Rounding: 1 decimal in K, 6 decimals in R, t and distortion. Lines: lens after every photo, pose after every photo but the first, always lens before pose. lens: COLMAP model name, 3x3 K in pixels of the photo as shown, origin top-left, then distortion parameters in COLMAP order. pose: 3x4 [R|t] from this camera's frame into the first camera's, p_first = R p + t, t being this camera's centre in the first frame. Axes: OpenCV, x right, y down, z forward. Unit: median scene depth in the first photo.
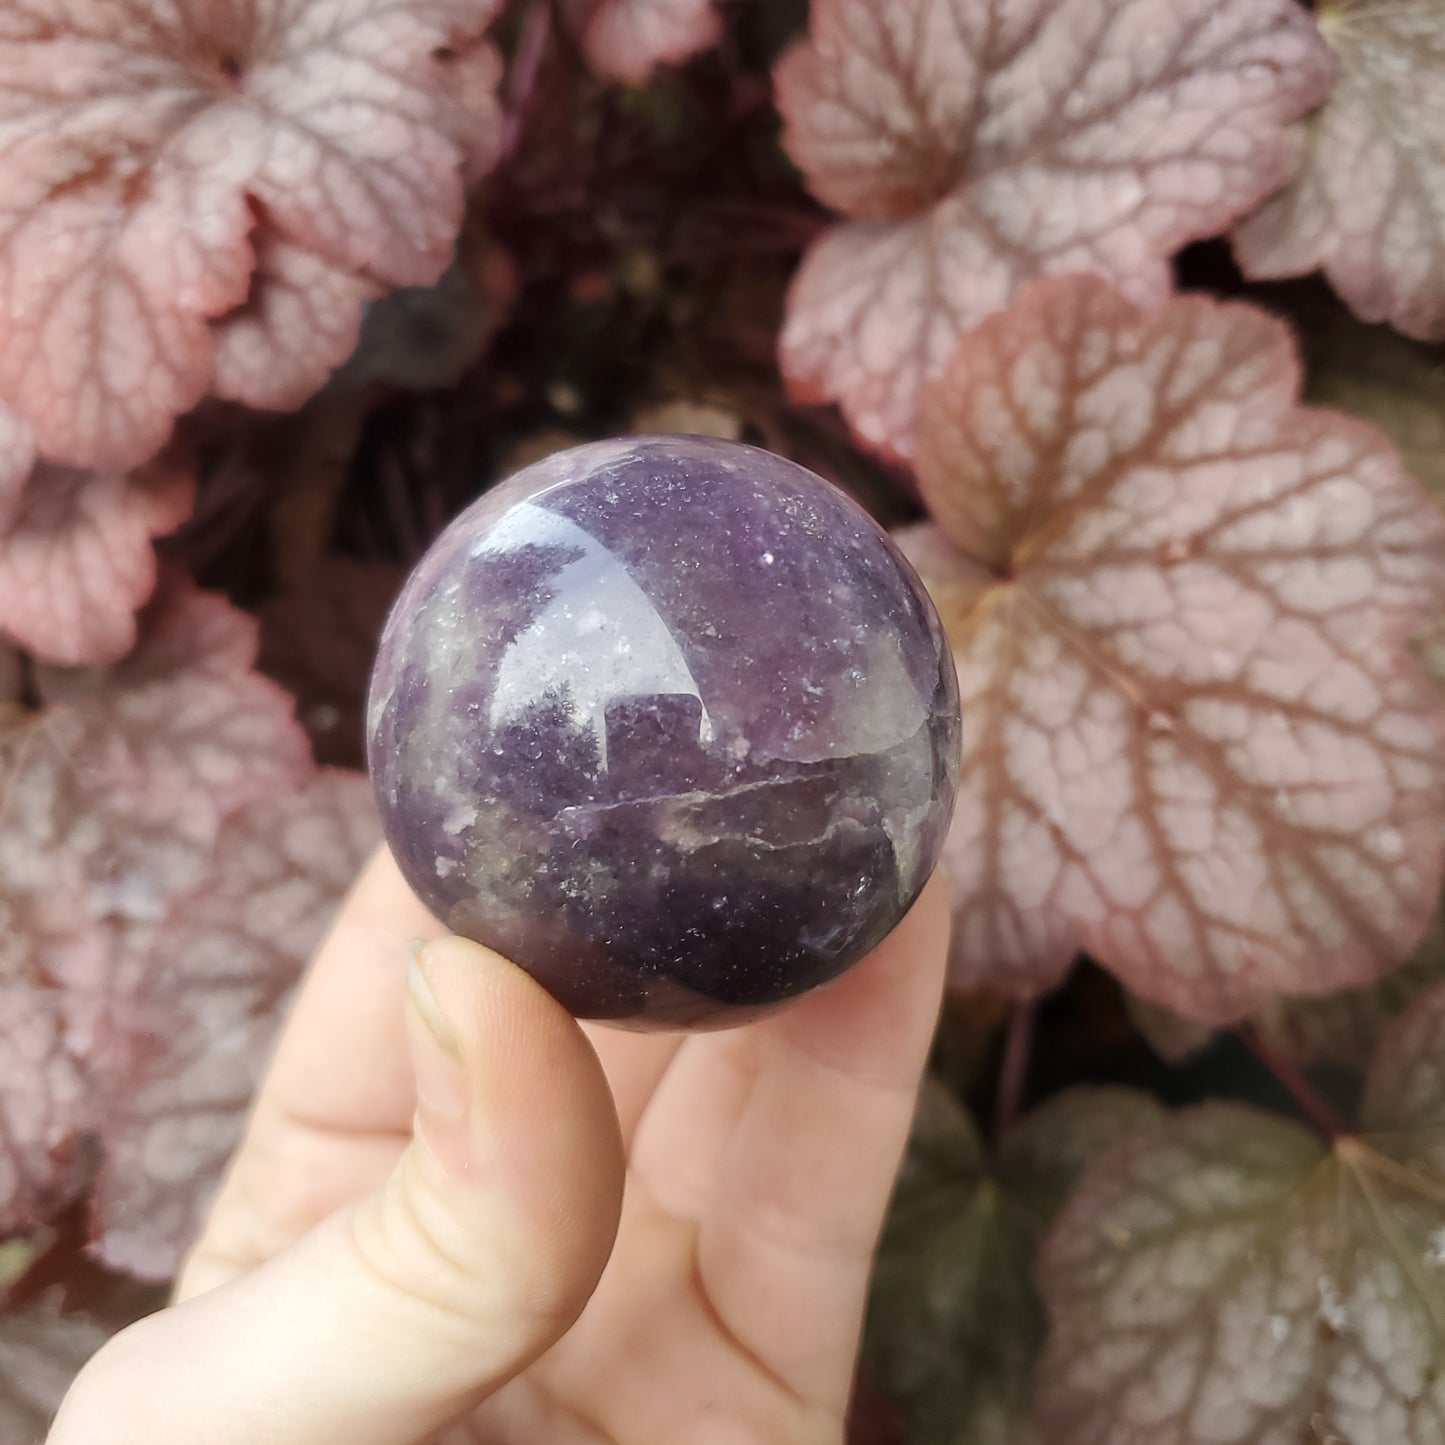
lens RADIAL K [[1778.3, 0, 782.6], [0, 1778.3, 727.1], [0, 0, 1]] dist [-0.093098, 0.091529]
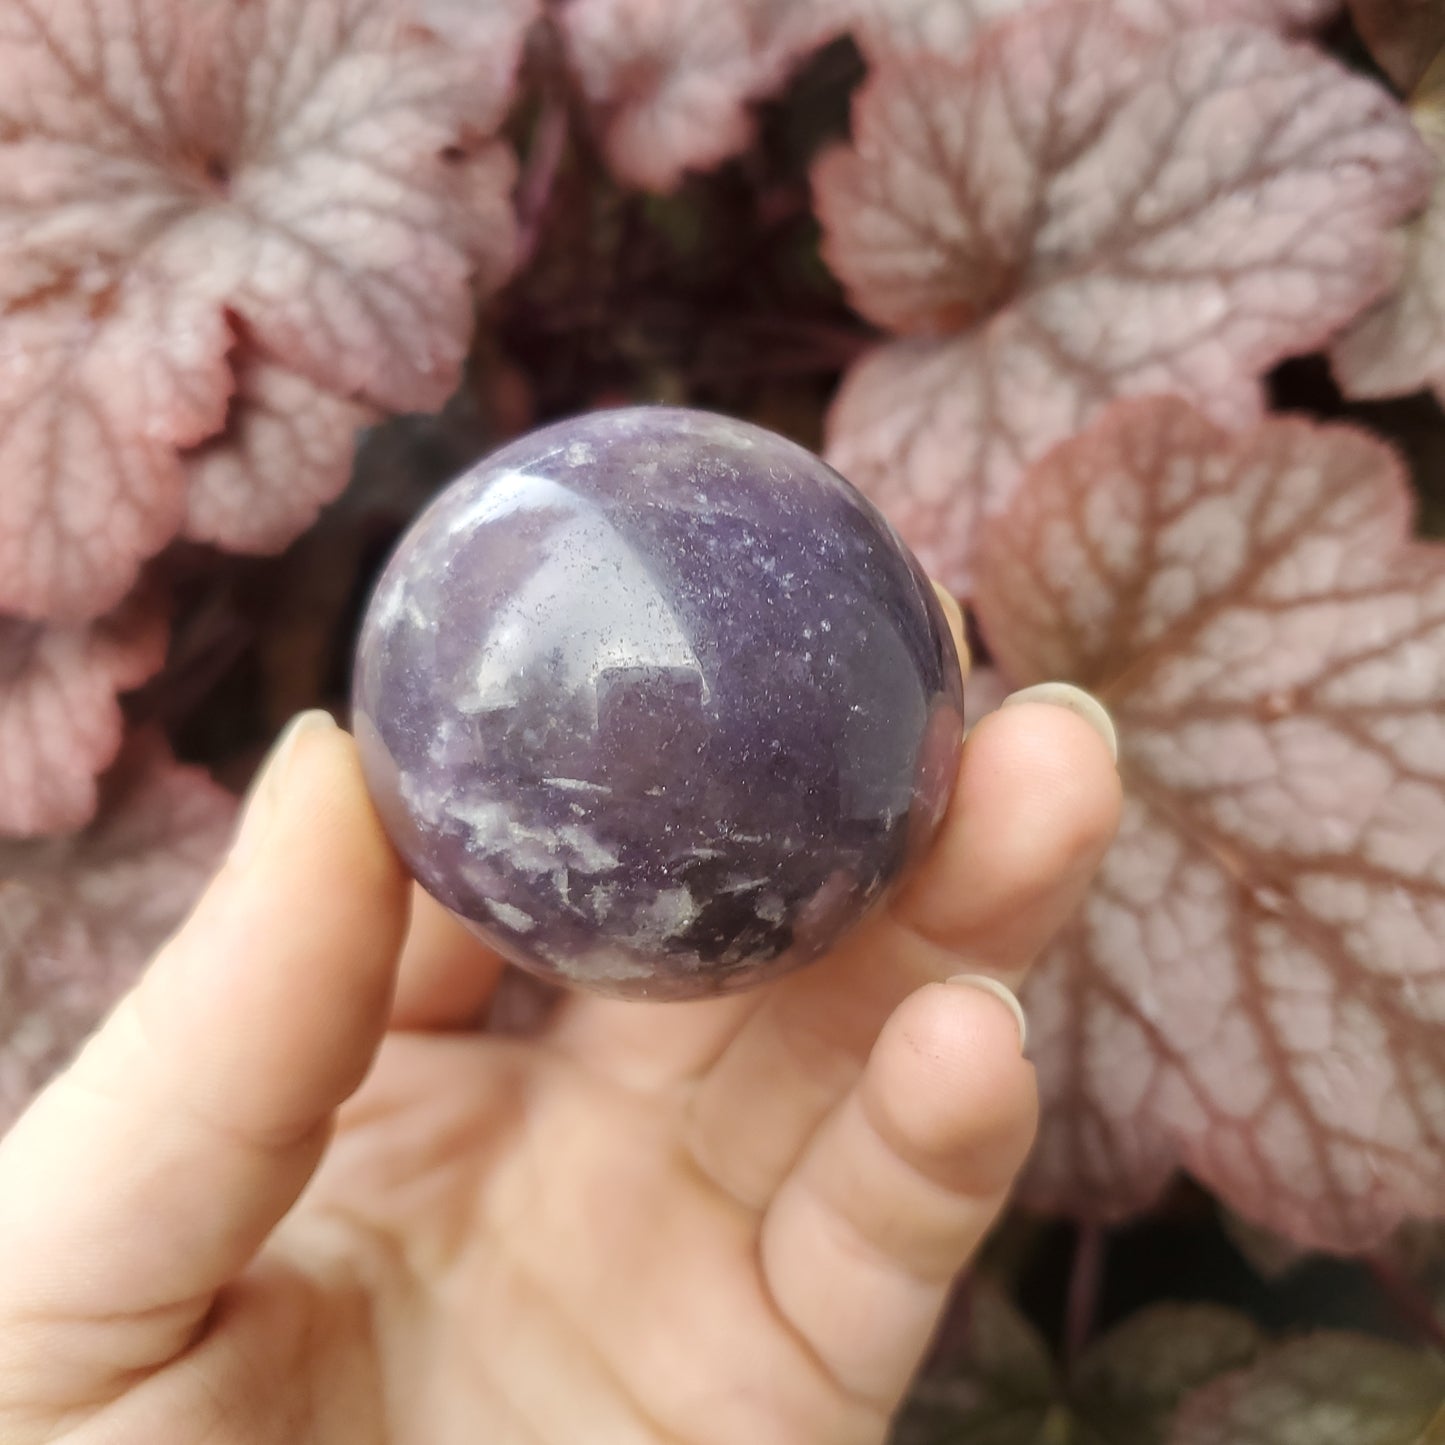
lens RADIAL K [[1734.1, 0, 767.4], [0, 1734.1, 698.1], [0, 0, 1]] dist [-0.061289, 0.011945]
pose [[0.999973, -0.003650, -0.006453, -0.026787], [0.003170, 0.997333, -0.072910, -0.041461], [0.006702, 0.072888, 0.997318, 0.141878]]
